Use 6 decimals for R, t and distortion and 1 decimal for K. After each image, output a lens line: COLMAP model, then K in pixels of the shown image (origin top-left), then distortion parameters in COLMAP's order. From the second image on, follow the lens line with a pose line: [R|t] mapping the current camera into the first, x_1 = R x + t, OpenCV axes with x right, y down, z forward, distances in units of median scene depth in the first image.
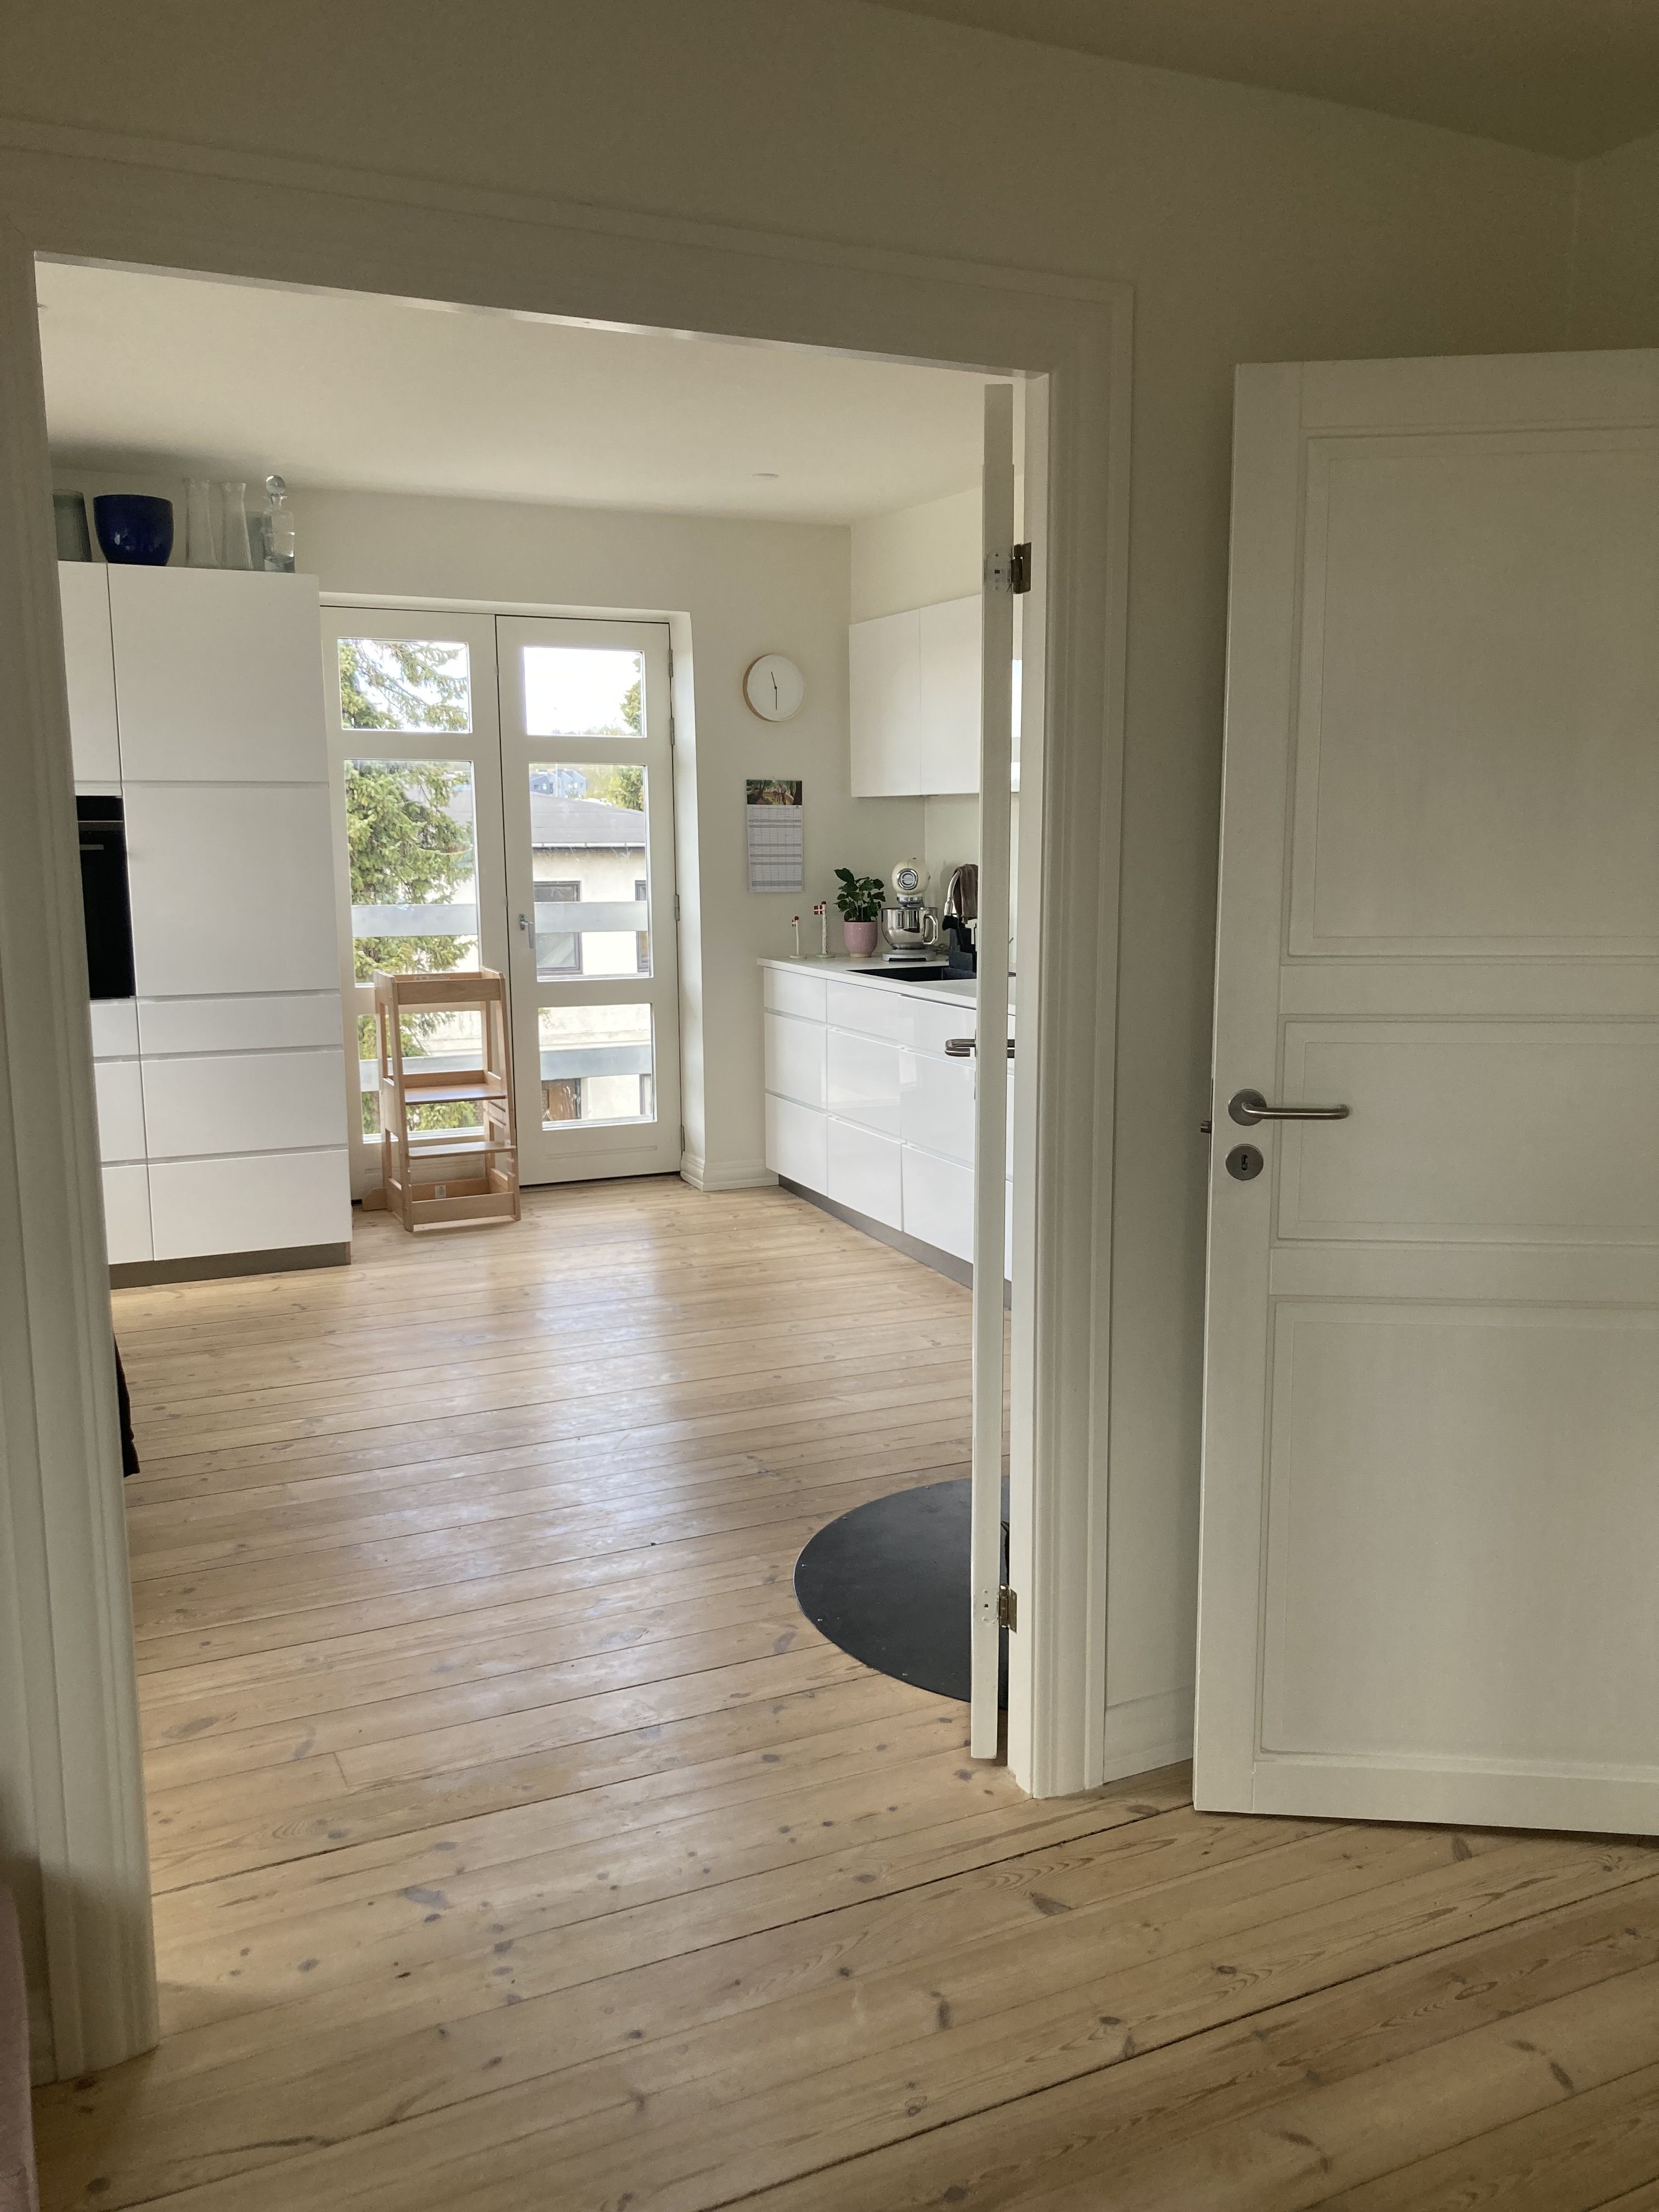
lens RADIAL K [[1803.9, 0, 838.6], [0, 1803.9, 1120.7], [0, 0, 1]] dist [0.012893, 0.002743]
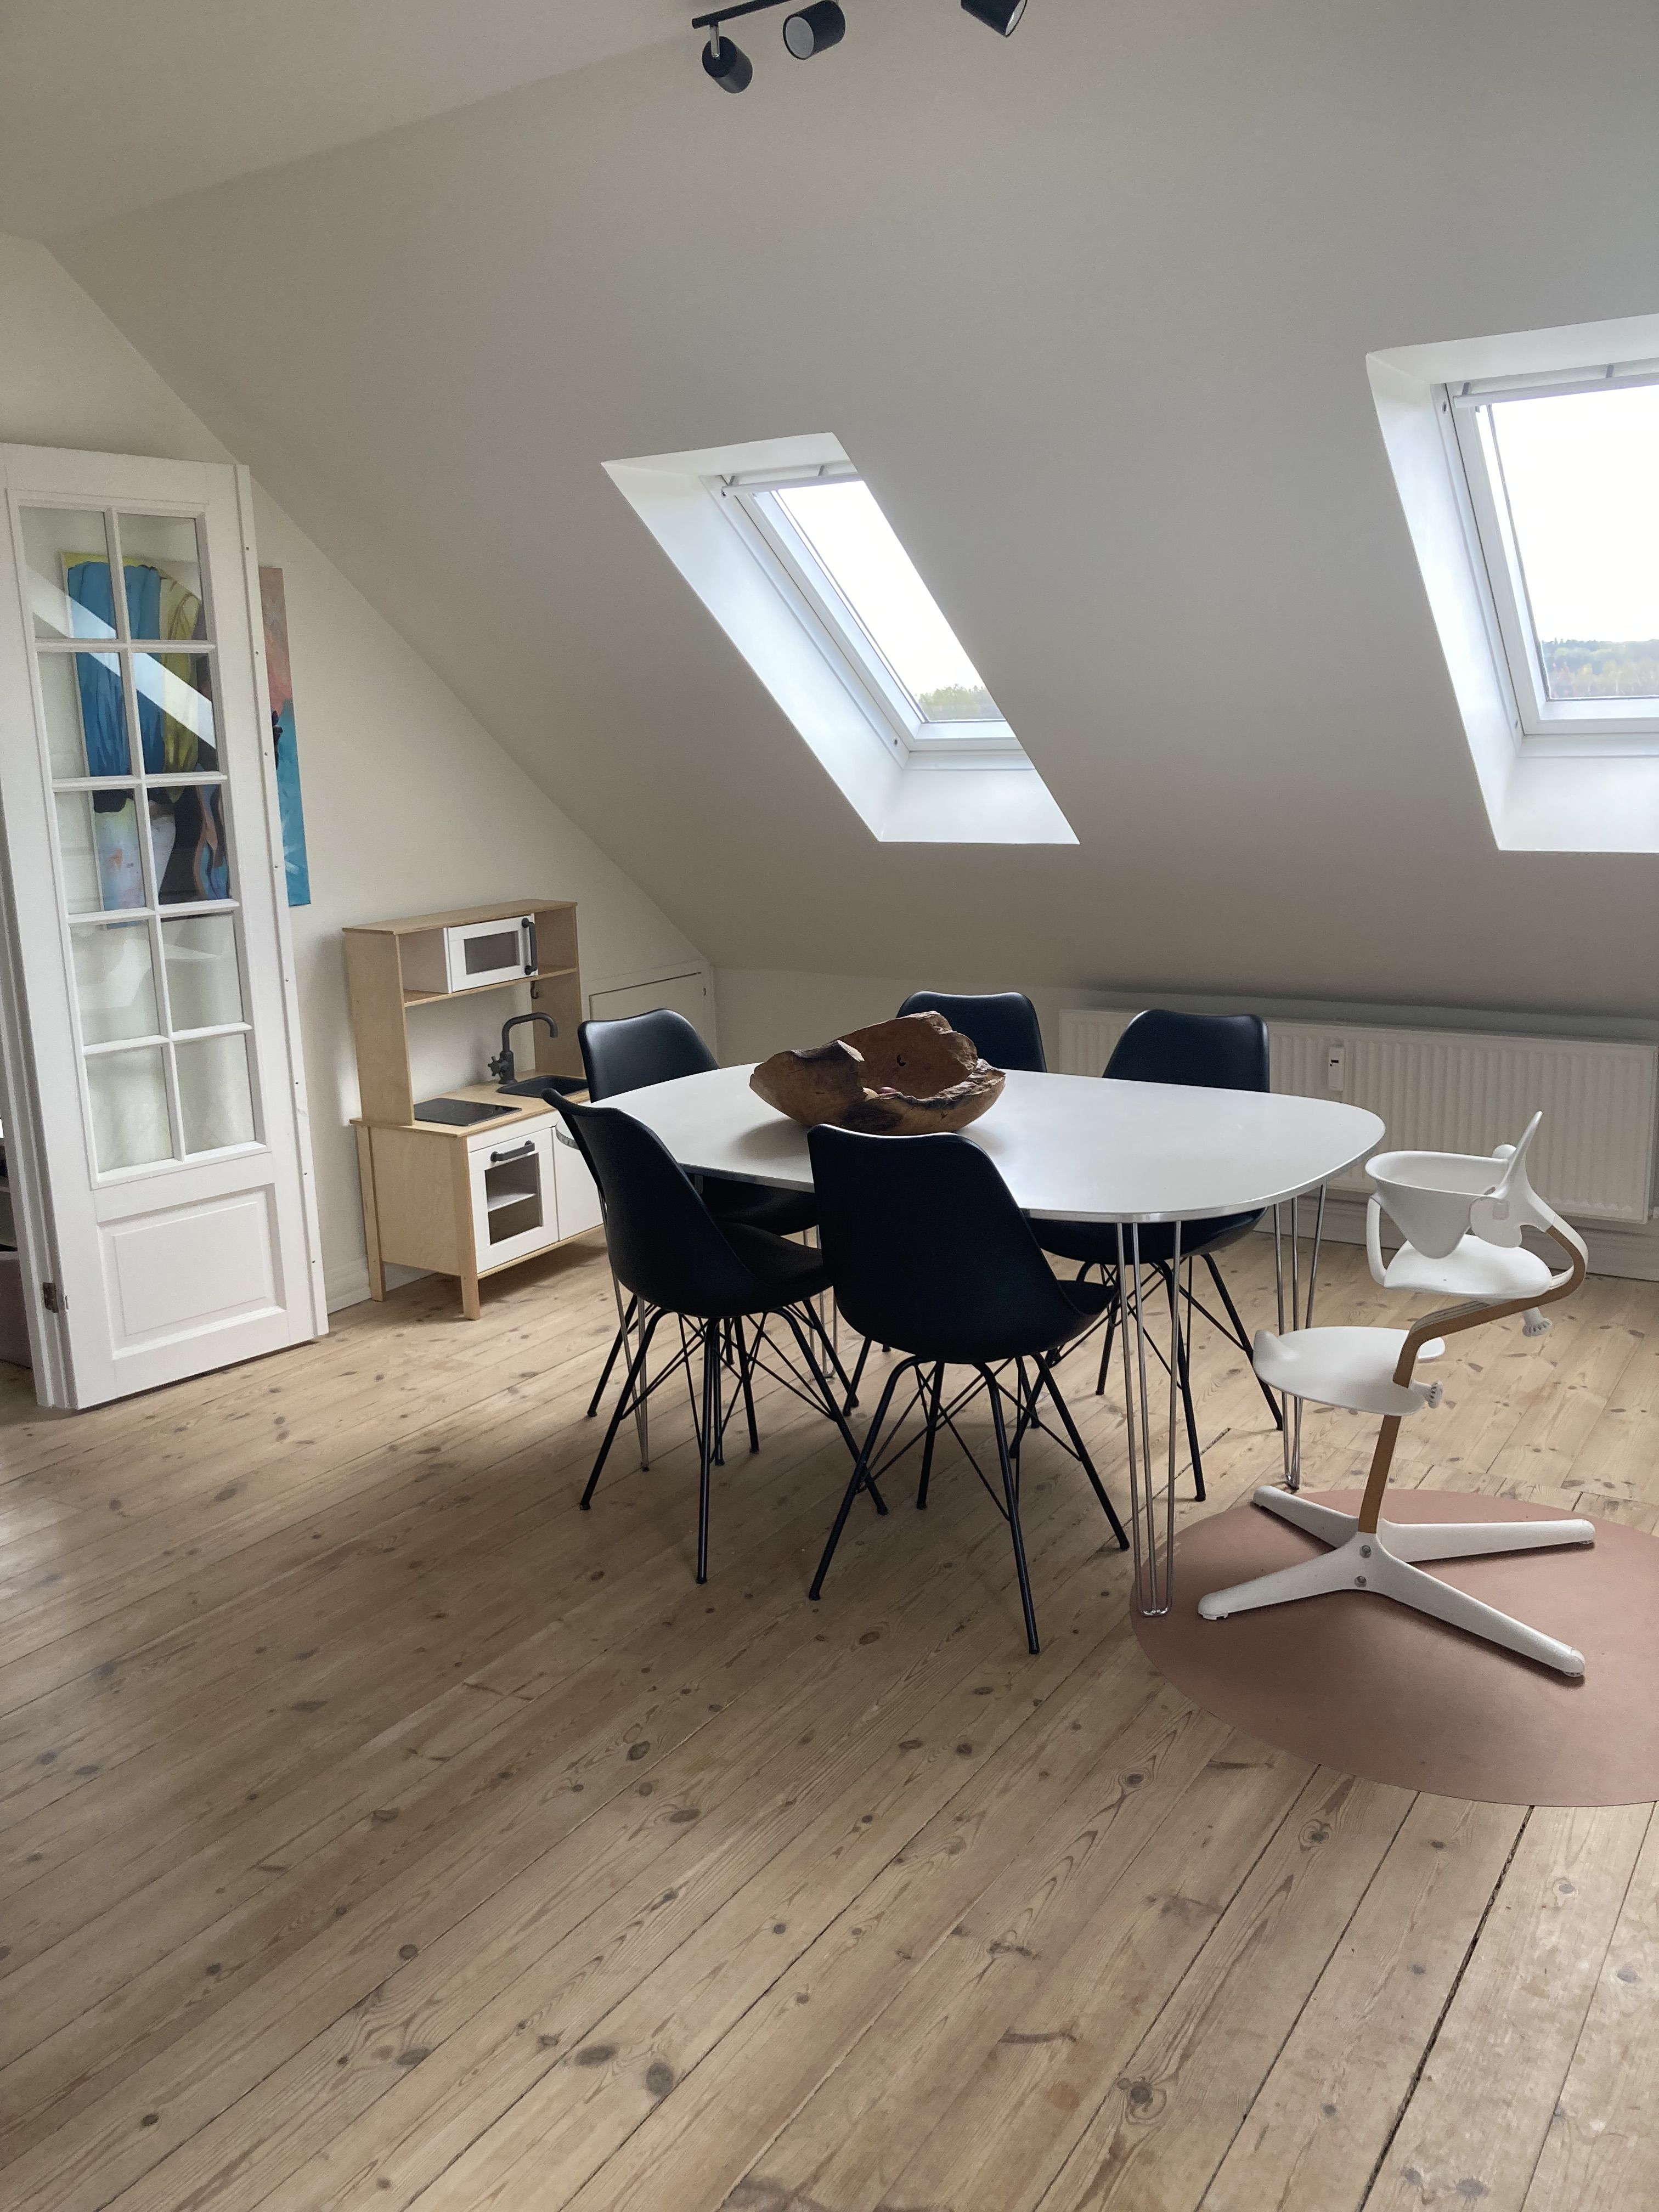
lens RADIAL K [[1803.9, 0, 838.6], [0, 1803.9, 1120.7], [0, 0, 1]] dist [0.012893, 0.002743]
pose [[-0.845660, 0.142947, -0.514223, -0.044649], [-0.054014, 0.935598, 0.348911, -0.146912], [0.530982, 0.322835, -0.783477, 0.867205]]
